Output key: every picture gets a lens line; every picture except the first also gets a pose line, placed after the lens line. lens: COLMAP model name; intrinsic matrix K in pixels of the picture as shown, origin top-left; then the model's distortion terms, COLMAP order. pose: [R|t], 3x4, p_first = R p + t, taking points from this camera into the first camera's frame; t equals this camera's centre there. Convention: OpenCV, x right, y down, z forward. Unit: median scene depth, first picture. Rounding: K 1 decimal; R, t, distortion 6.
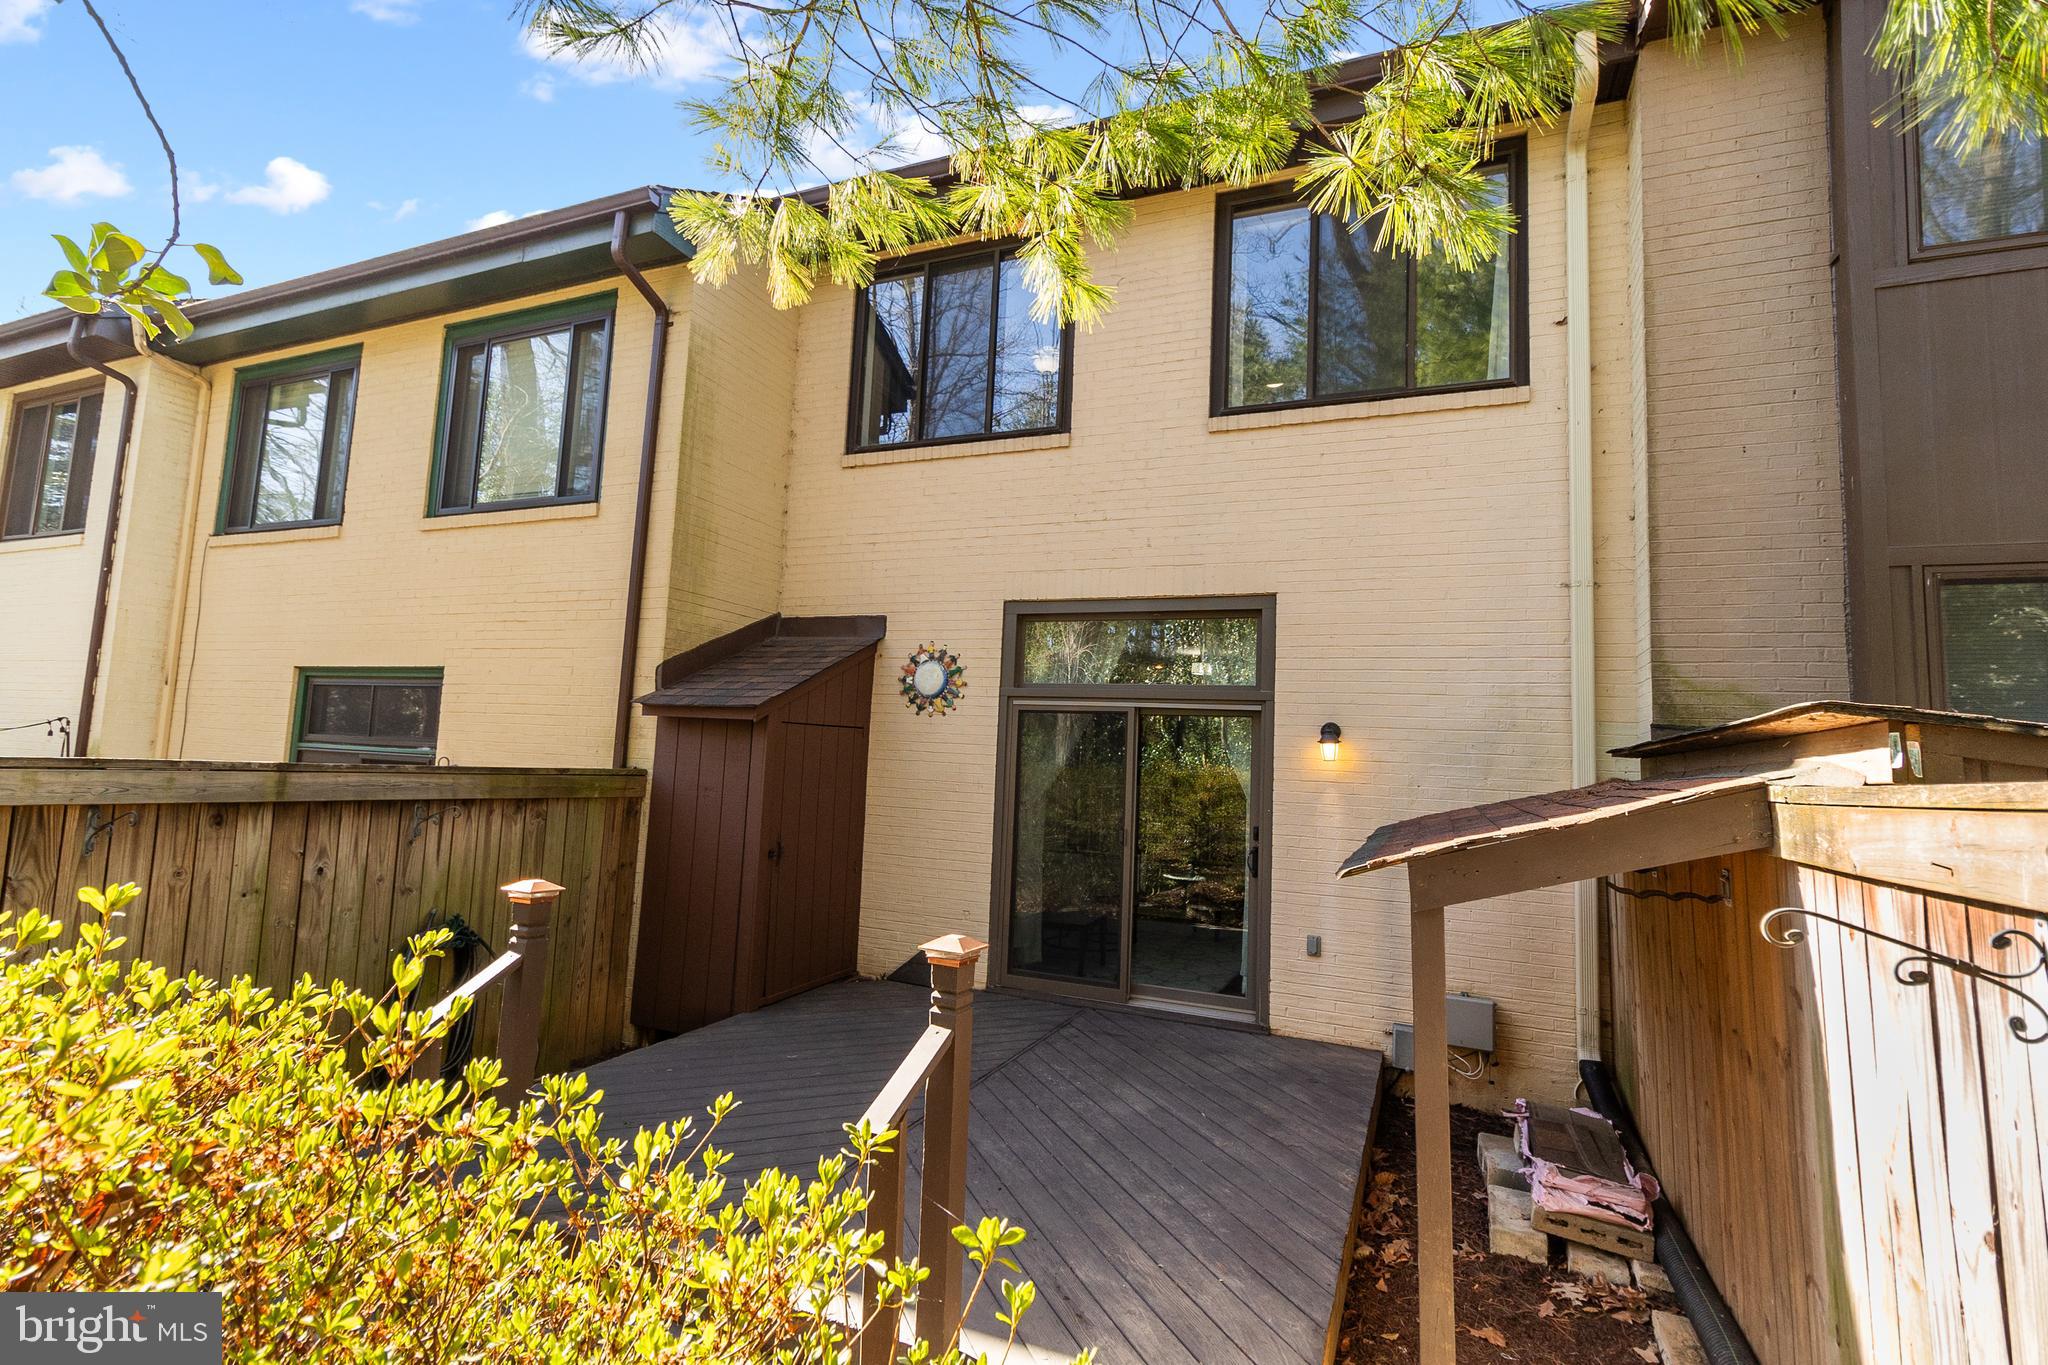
lens RADIAL K [[967.8, 0, 1020.9], [0, 967.8, 657.8], [0, 0, 1]] dist [0.002435, 0.000940]
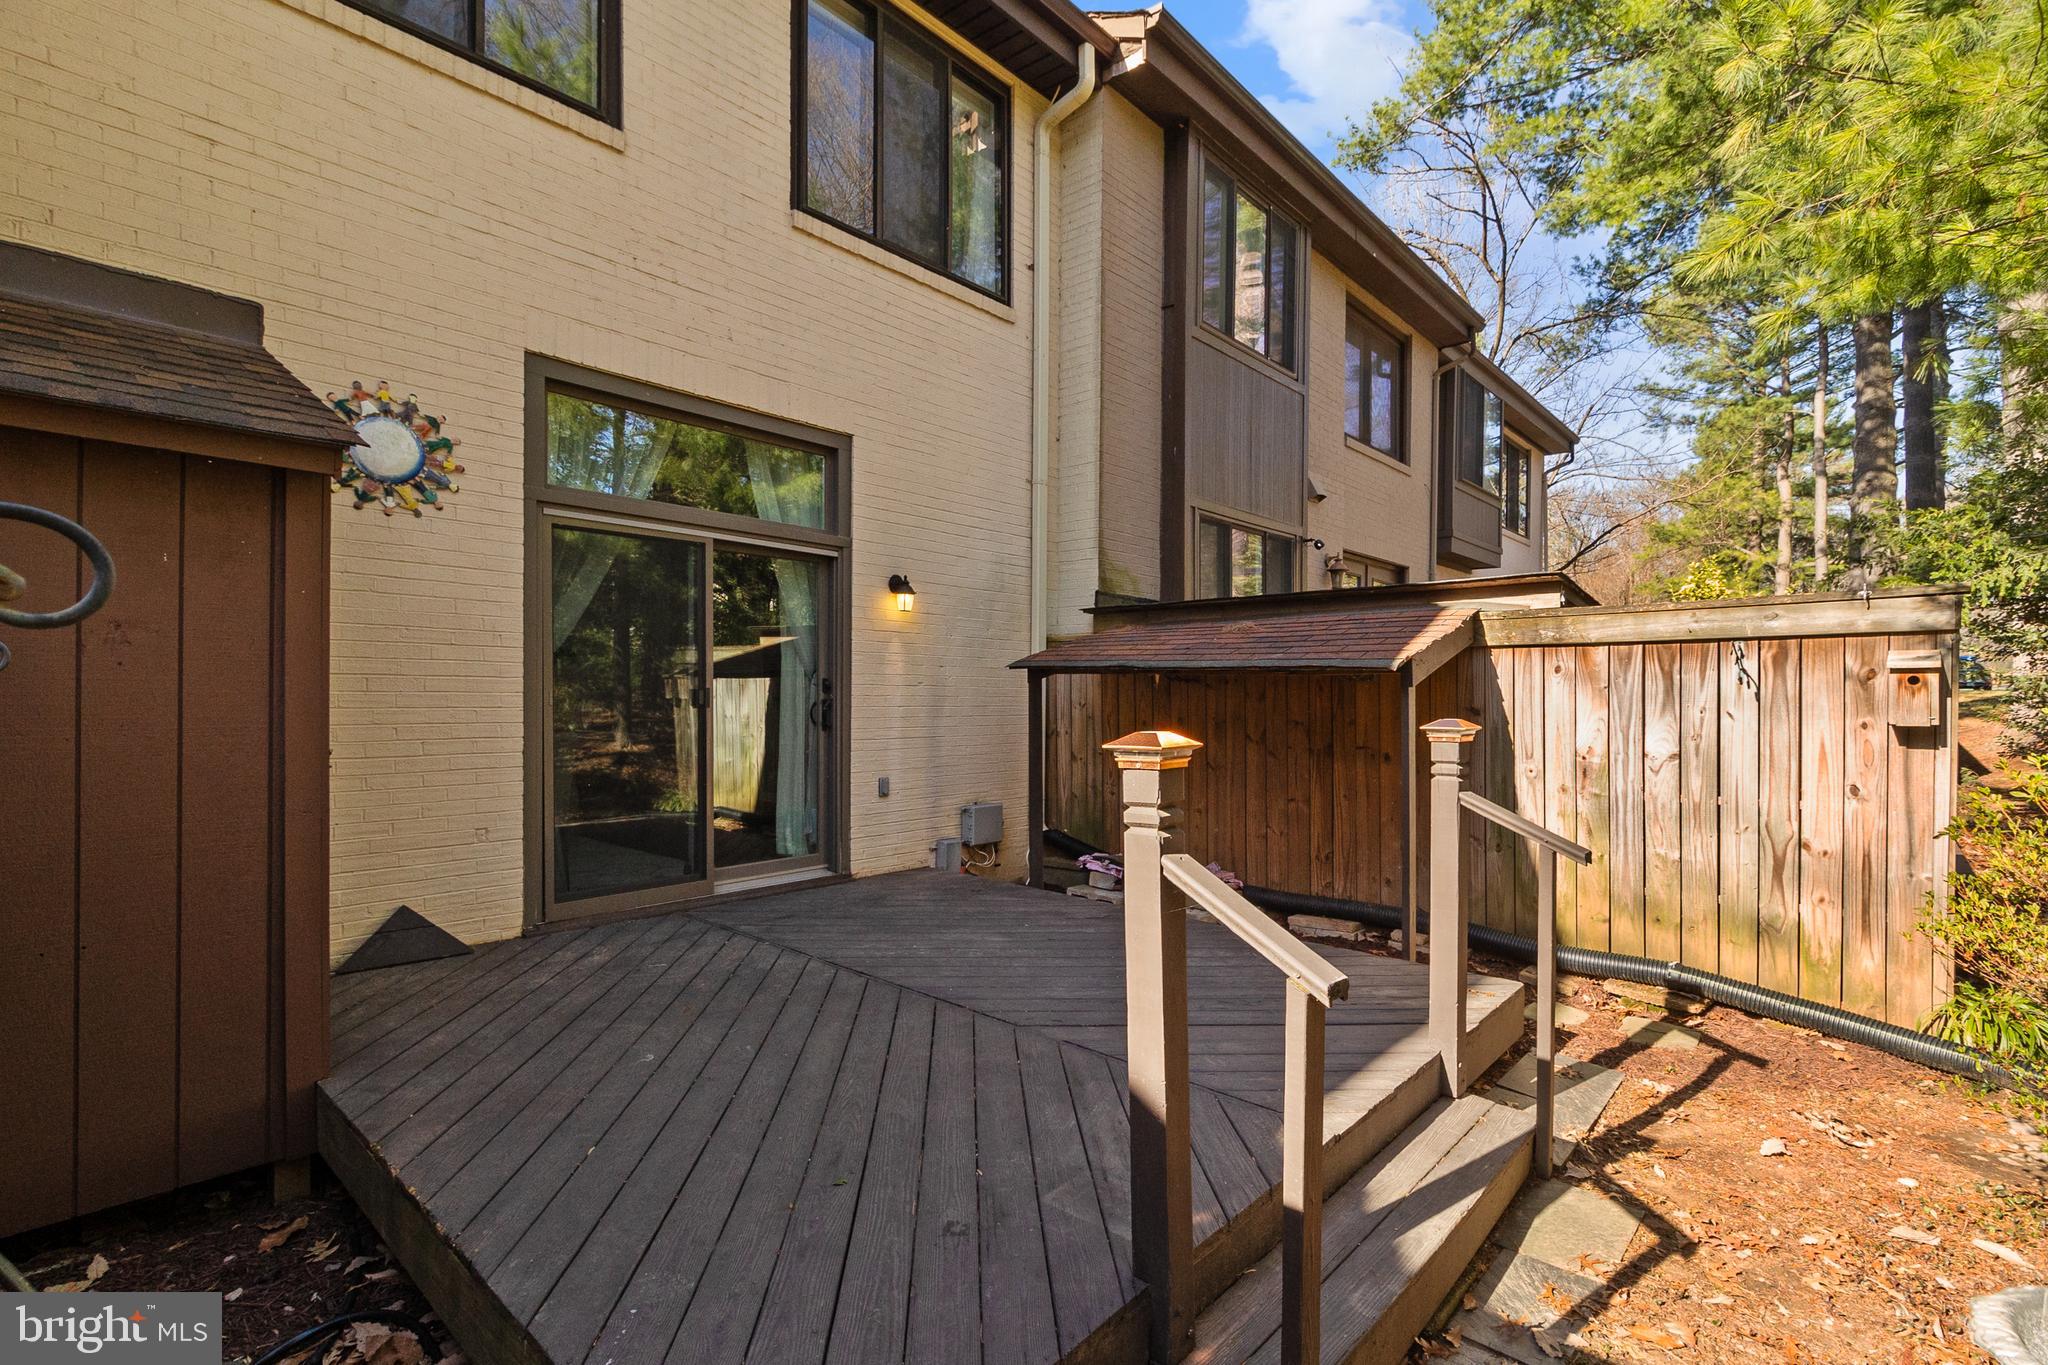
lens RADIAL K [[969.9, 0, 1029.0], [0, 969.9, 707.9], [0, 0, 1]] dist [-0.002037, -0.000930]
pose [[0.301912, -0.053428, 0.951838, -0.580464], [-0.095196, 0.991749, 0.085863, 0.096625], [-0.948571, -0.116534, 0.294335, 0.497287]]
